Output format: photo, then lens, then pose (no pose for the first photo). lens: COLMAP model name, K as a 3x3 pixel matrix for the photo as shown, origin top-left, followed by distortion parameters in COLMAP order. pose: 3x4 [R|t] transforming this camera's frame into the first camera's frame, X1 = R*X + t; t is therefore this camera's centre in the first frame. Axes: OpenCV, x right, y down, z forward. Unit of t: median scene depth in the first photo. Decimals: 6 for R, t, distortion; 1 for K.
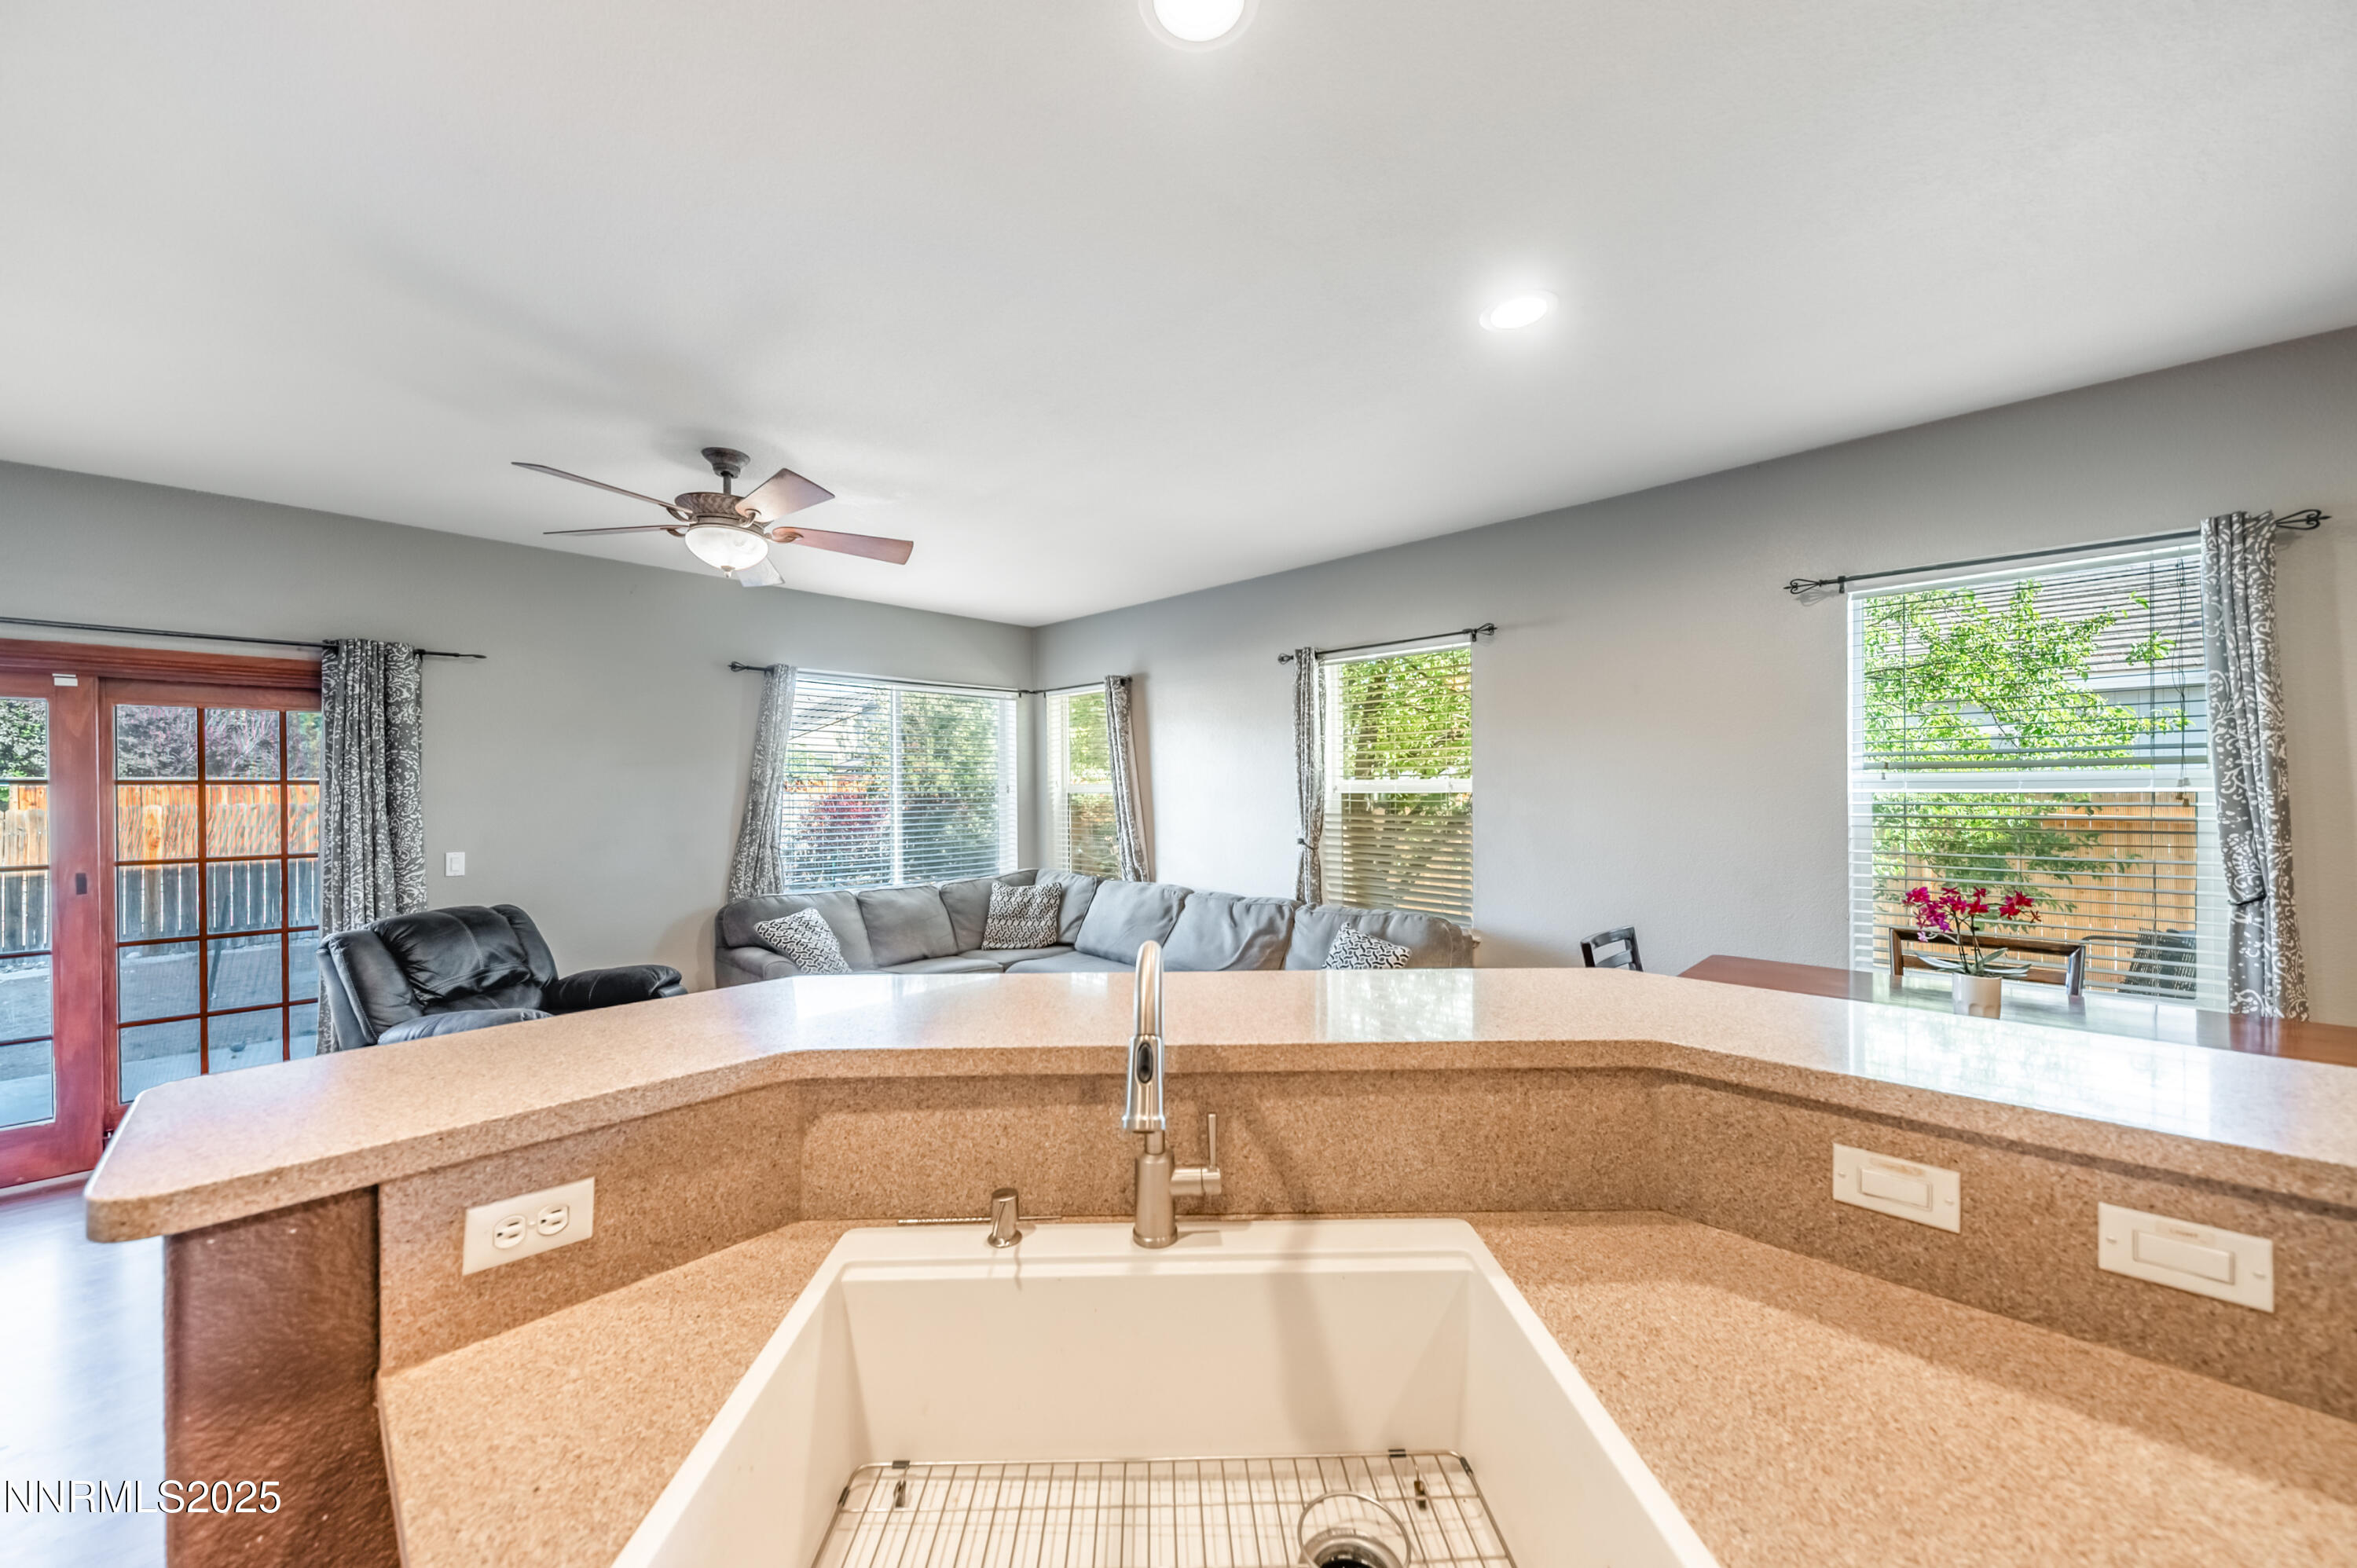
lens RADIAL K [[830.3, 0, 1160.0], [0, 830.3, 790.1], [0, 0, 1]] dist [0.005890, -0.001168]
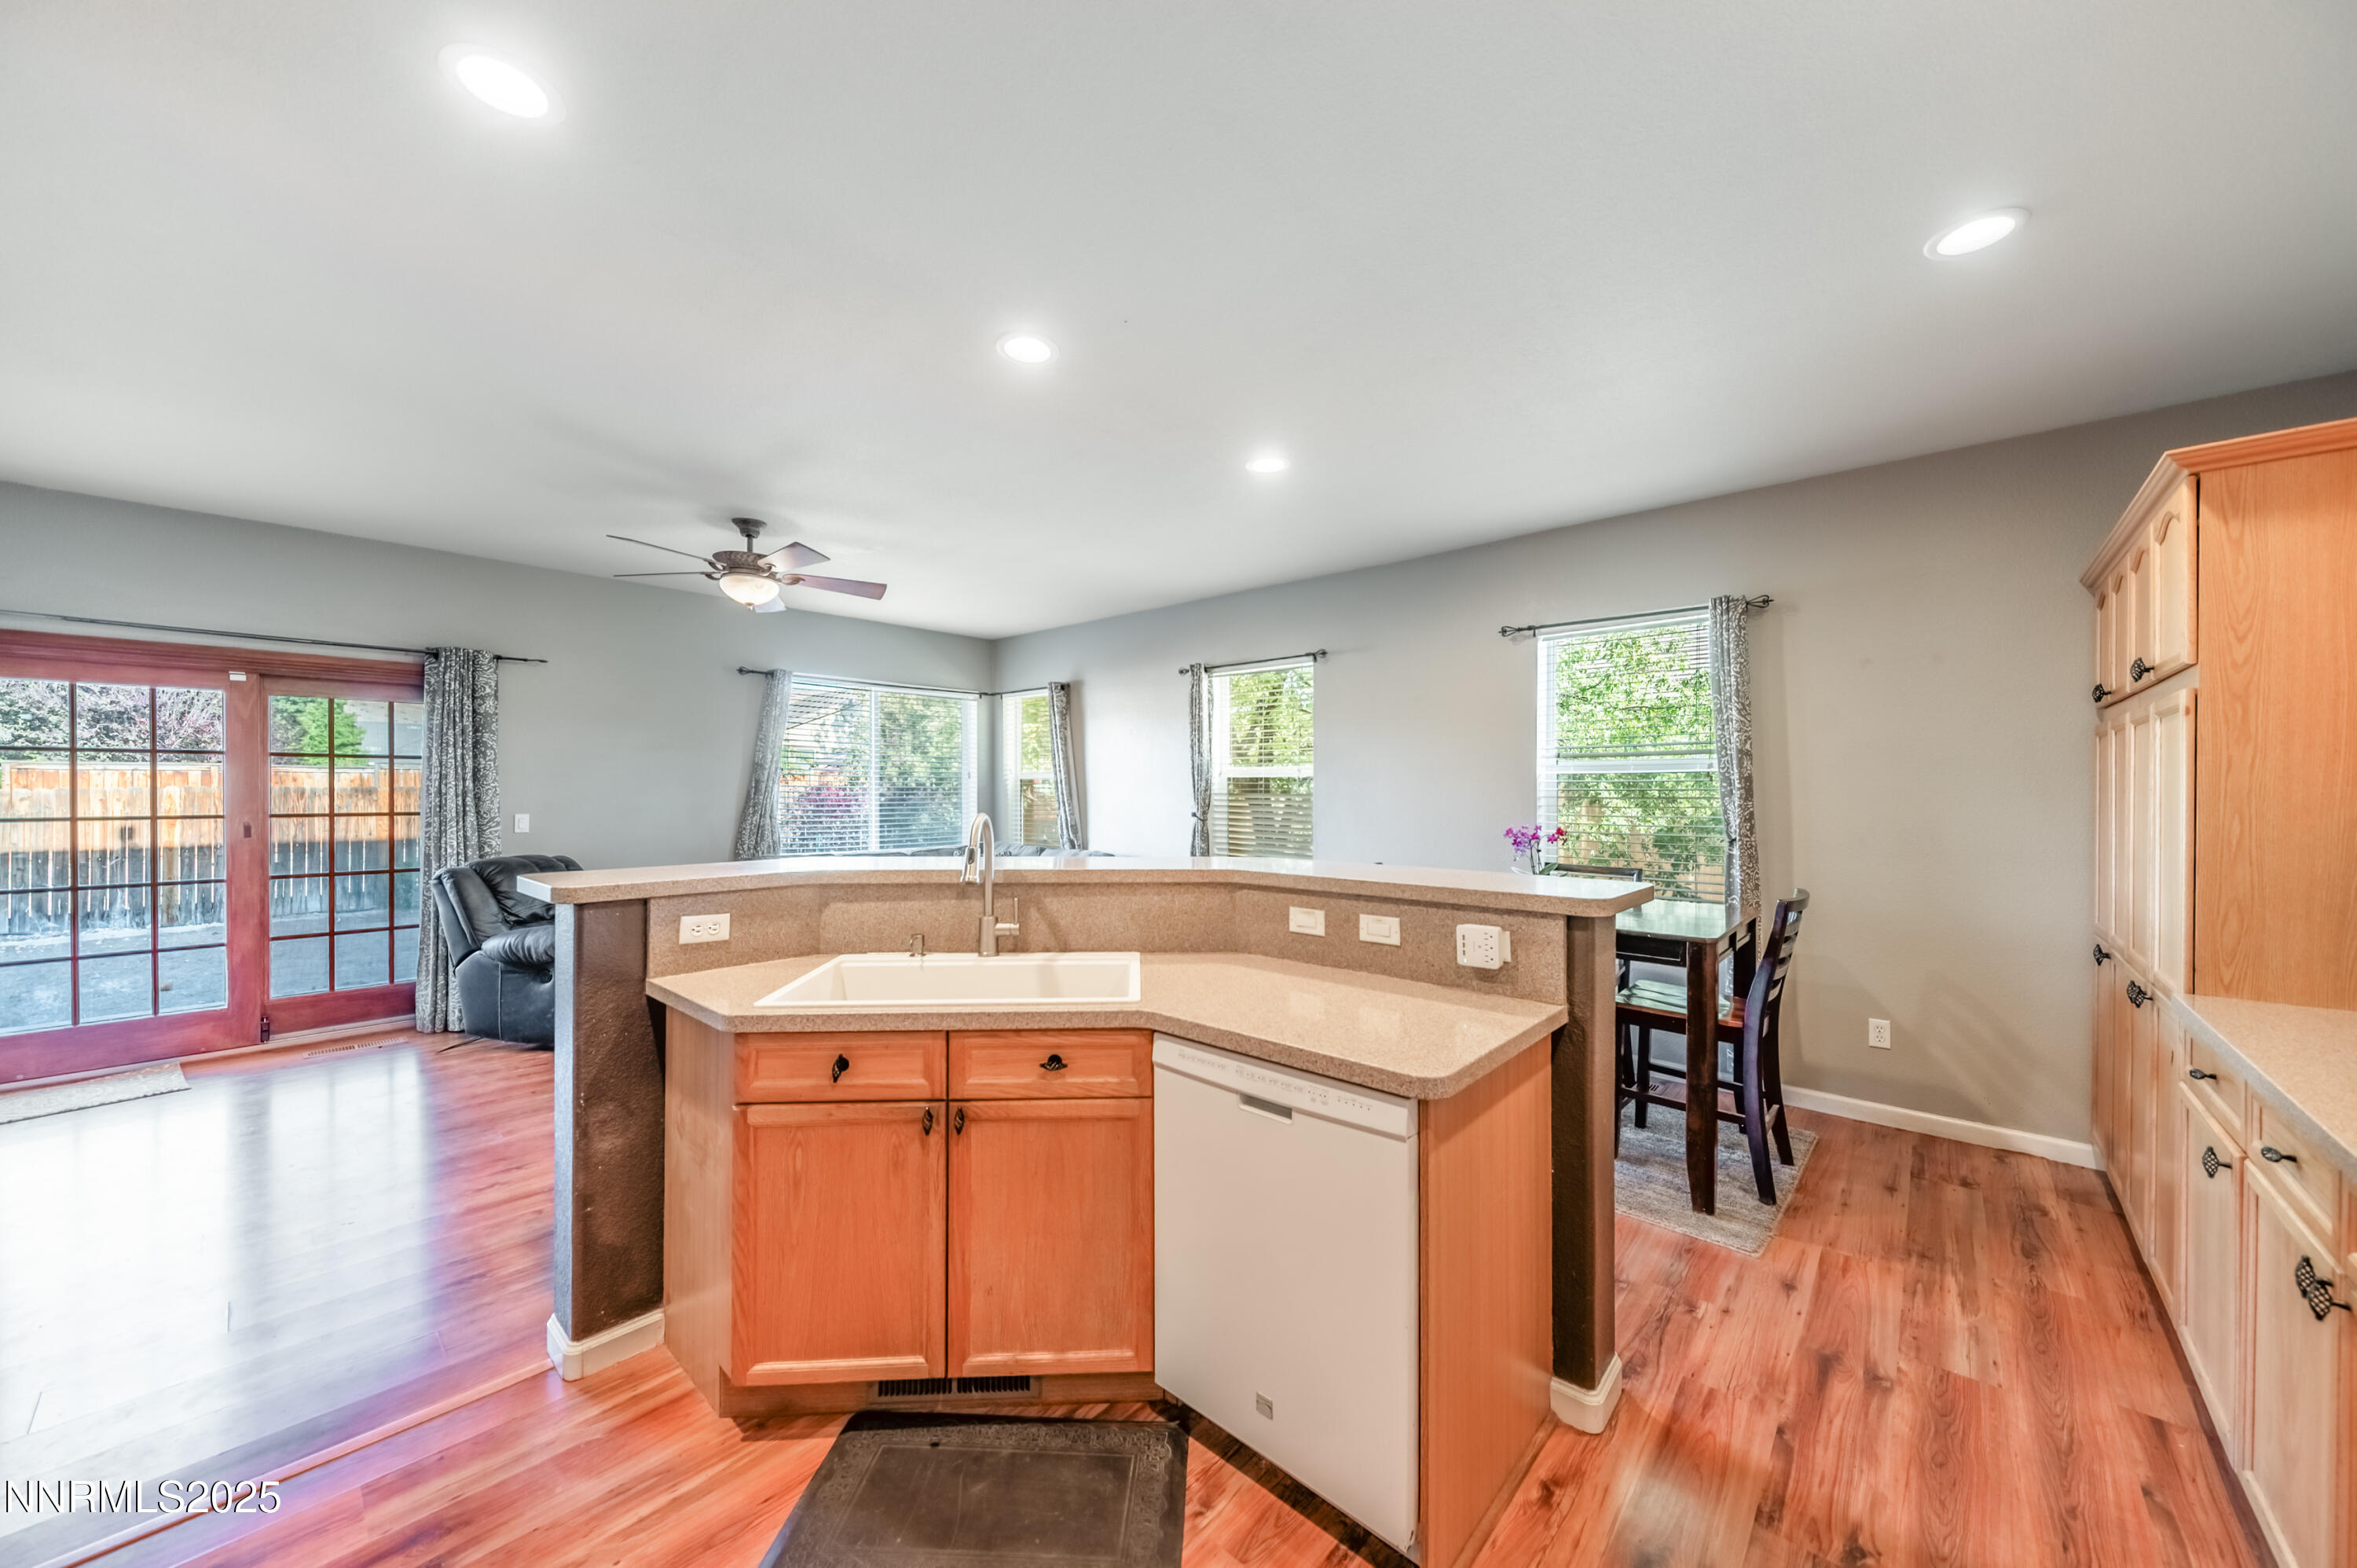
lens RADIAL K [[830.3, 0, 1184.0], [0, 830.3, 791.7], [0, 0, 1]] dist [0.005890, -0.001168]
pose [[0.998881, 0.009356, 0.046353, 0.129363], [-0.009386, 0.999956, 0.000430, 0.035705], [-0.046347, -0.000865, 0.998925, -0.382348]]
